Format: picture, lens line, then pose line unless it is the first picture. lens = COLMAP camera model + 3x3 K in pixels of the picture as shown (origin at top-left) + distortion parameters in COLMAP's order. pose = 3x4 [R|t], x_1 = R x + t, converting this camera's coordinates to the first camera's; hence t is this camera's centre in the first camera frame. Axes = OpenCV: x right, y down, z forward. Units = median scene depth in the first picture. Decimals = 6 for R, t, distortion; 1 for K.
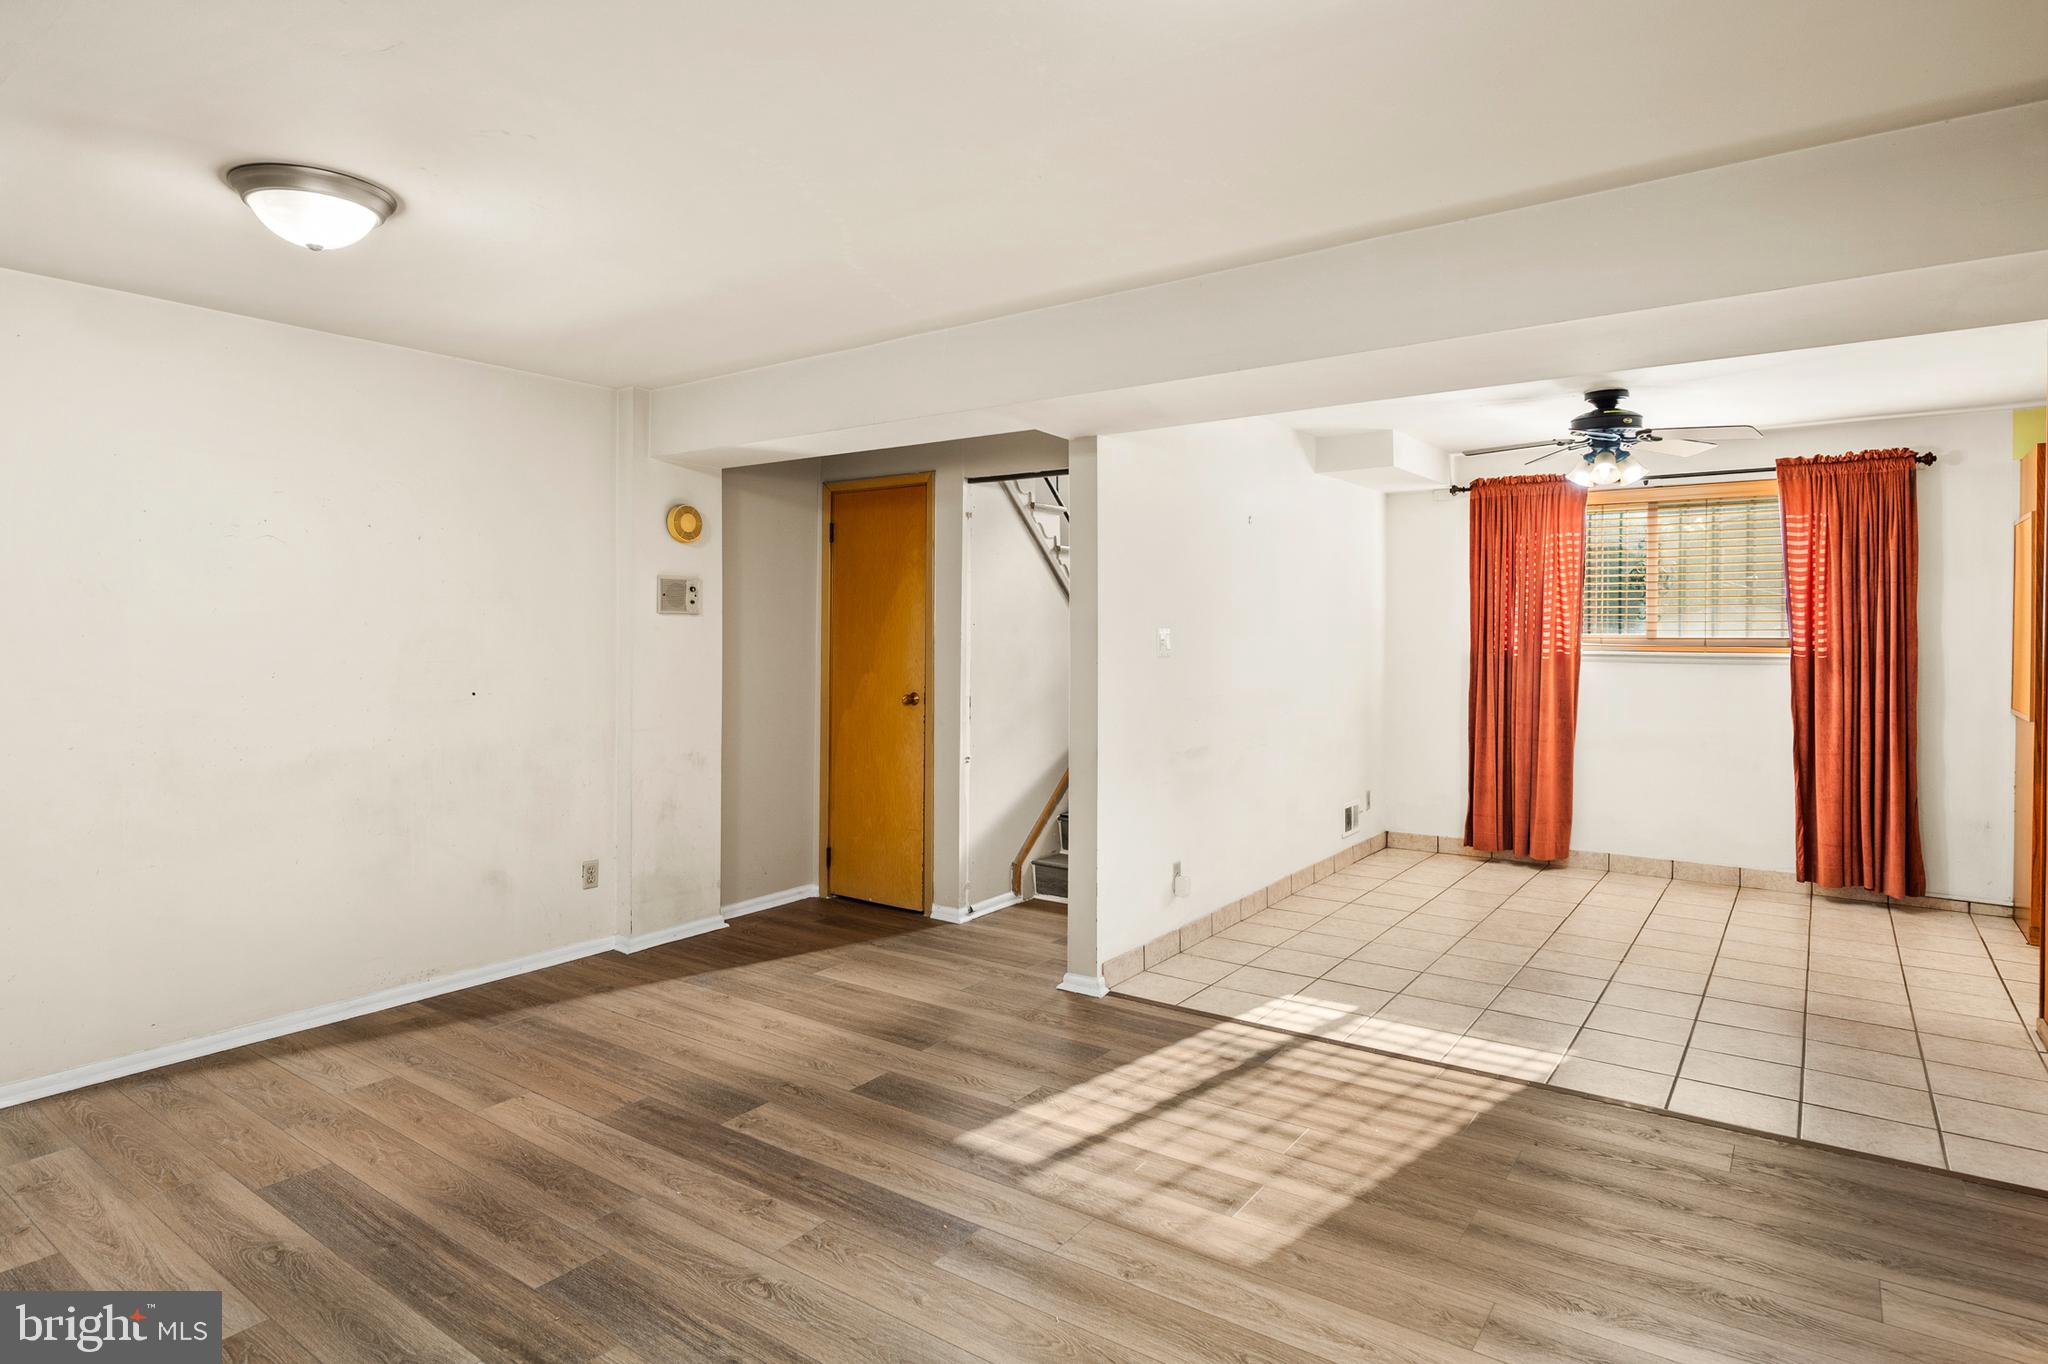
lens RADIAL K [[1112.6, 0, 1022.0], [0, 1112.6, 611.5], [0, 0, 1]] dist [-0.000174, -0.000337]
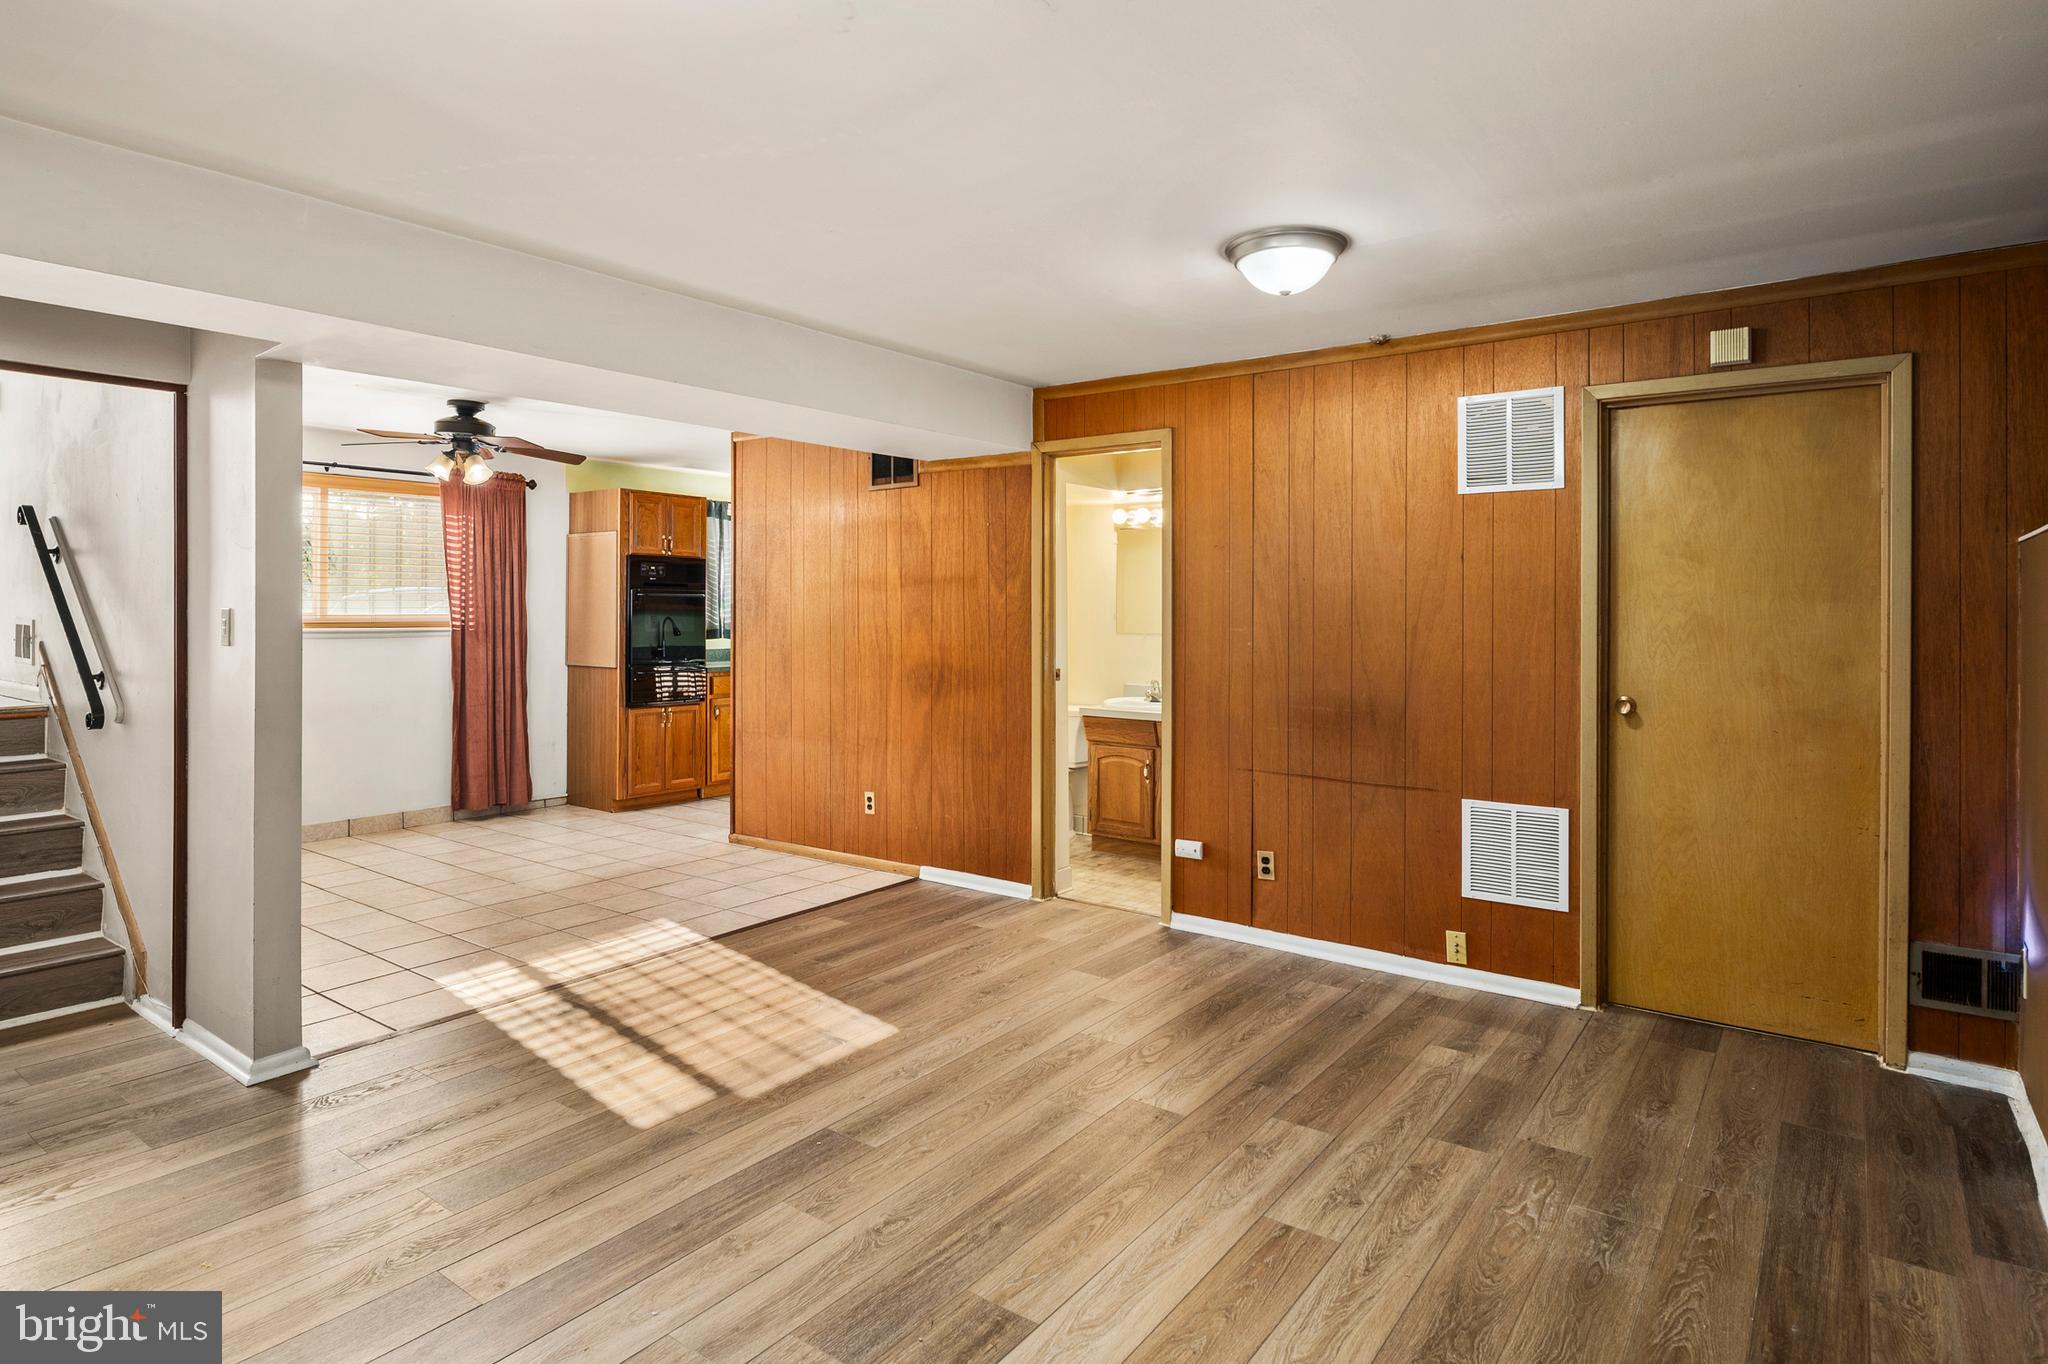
lens RADIAL K [[1112.6, 0, 1022.0], [0, 1112.6, 611.5], [0, 0, 1]] dist [-0.000174, -0.000337]
pose [[0.007142, -0.001206, 0.999974, -1.045459], [-0.020490, 0.999789, 0.001352, 0.011397], [-0.999765, -0.020499, 0.007115, 0.705303]]
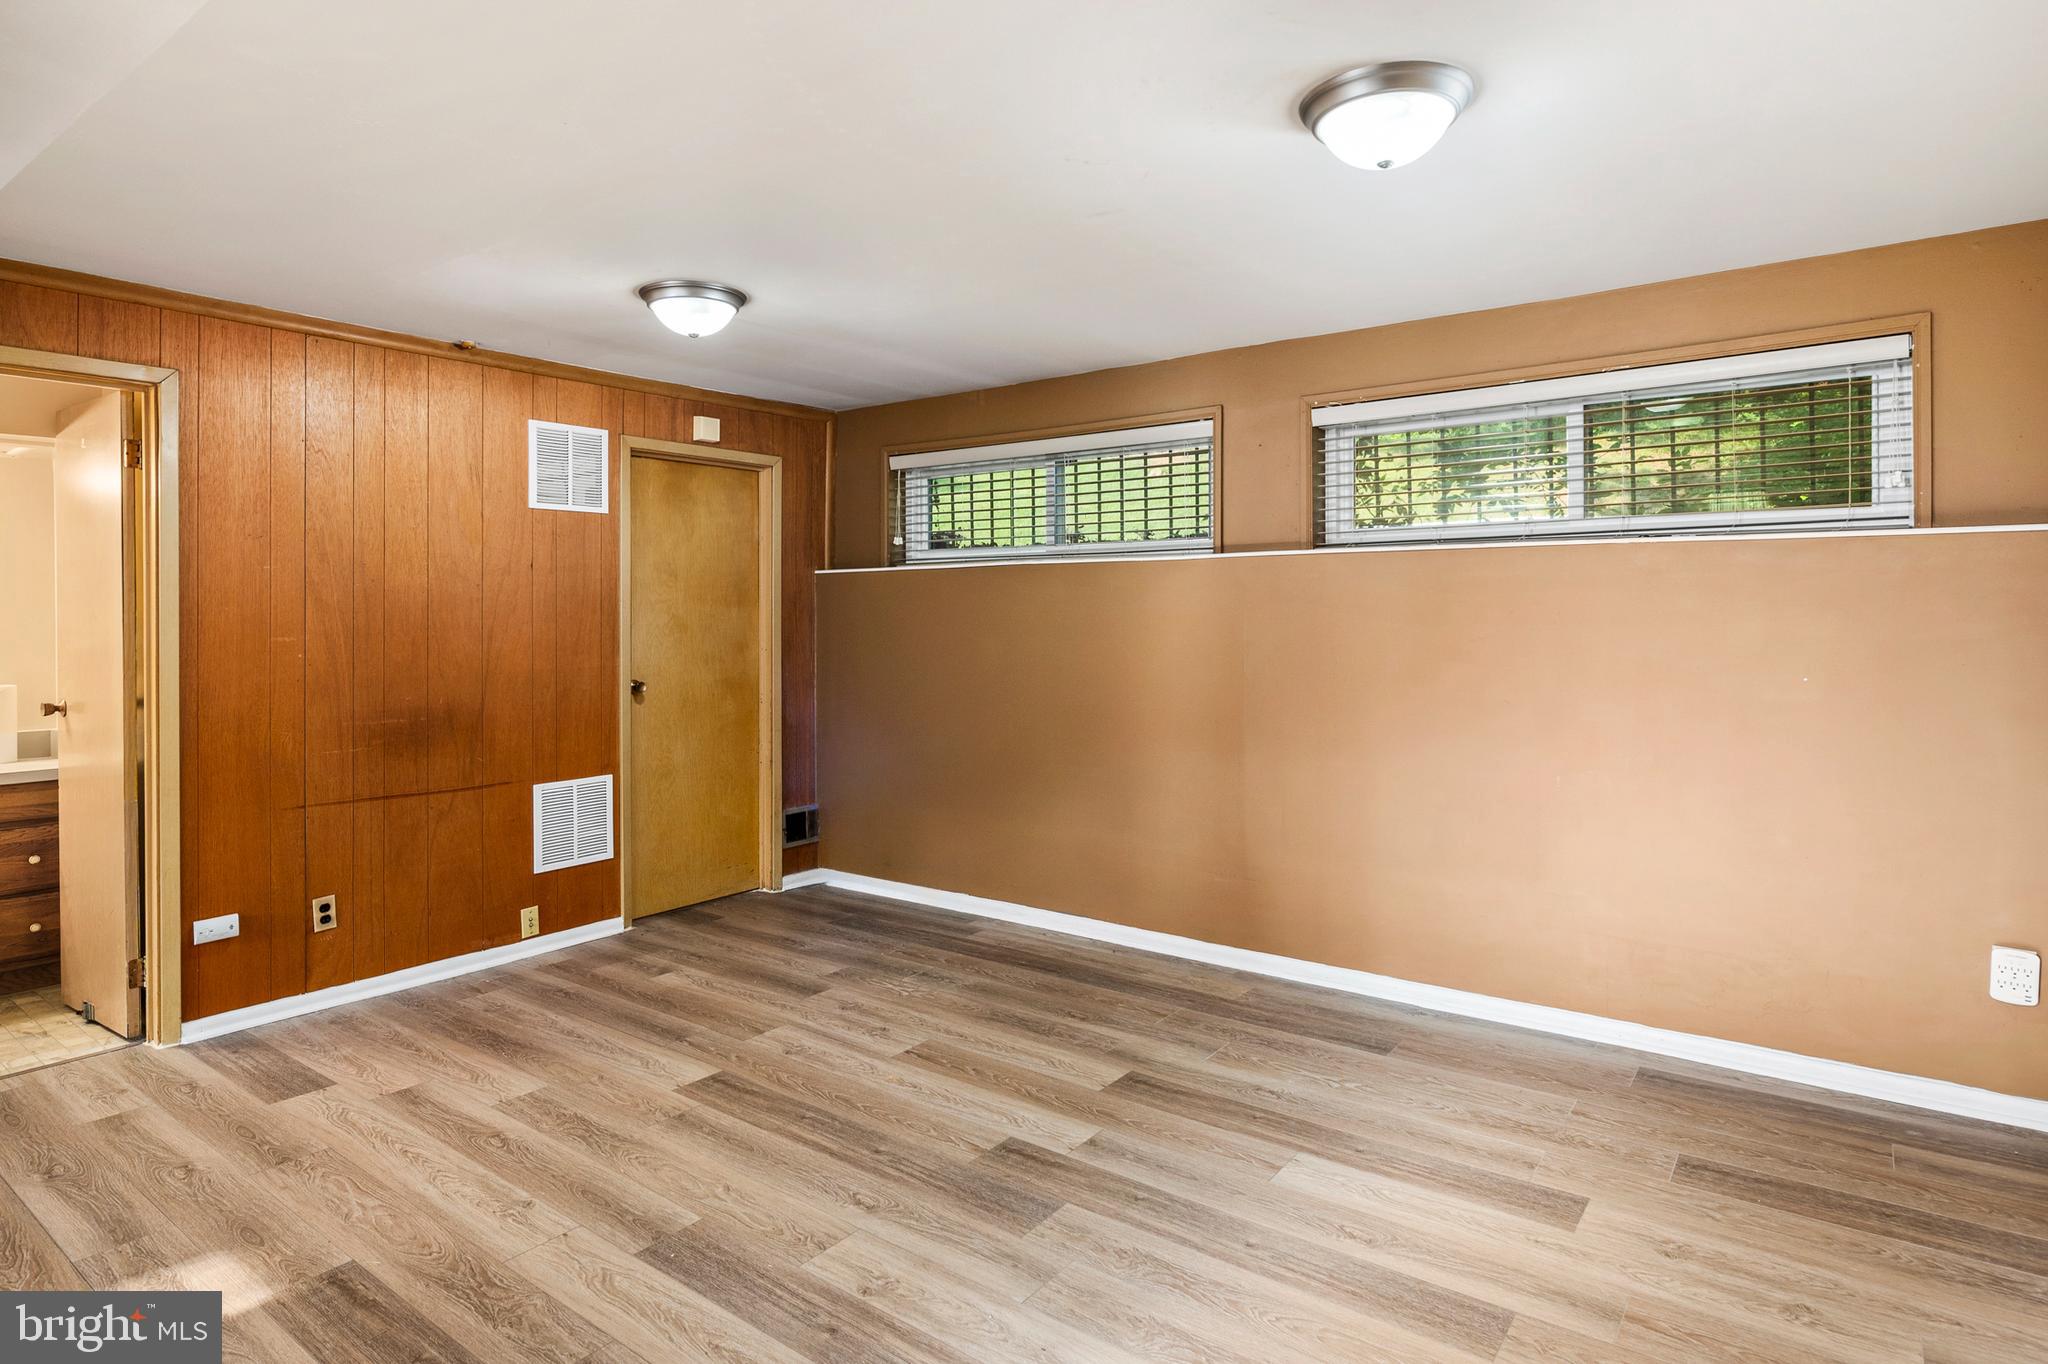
lens RADIAL K [[1112.6, 0, 1022.0], [0, 1112.6, 611.5], [0, 0, 1]] dist [-0.000174, -0.000337]
pose [[-0.999835, 0.006654, 0.016878, -0.334621], [0.006324, 0.999789, -0.019566, 0.032285], [-0.017004, -0.019456, -0.999666, 1.704210]]
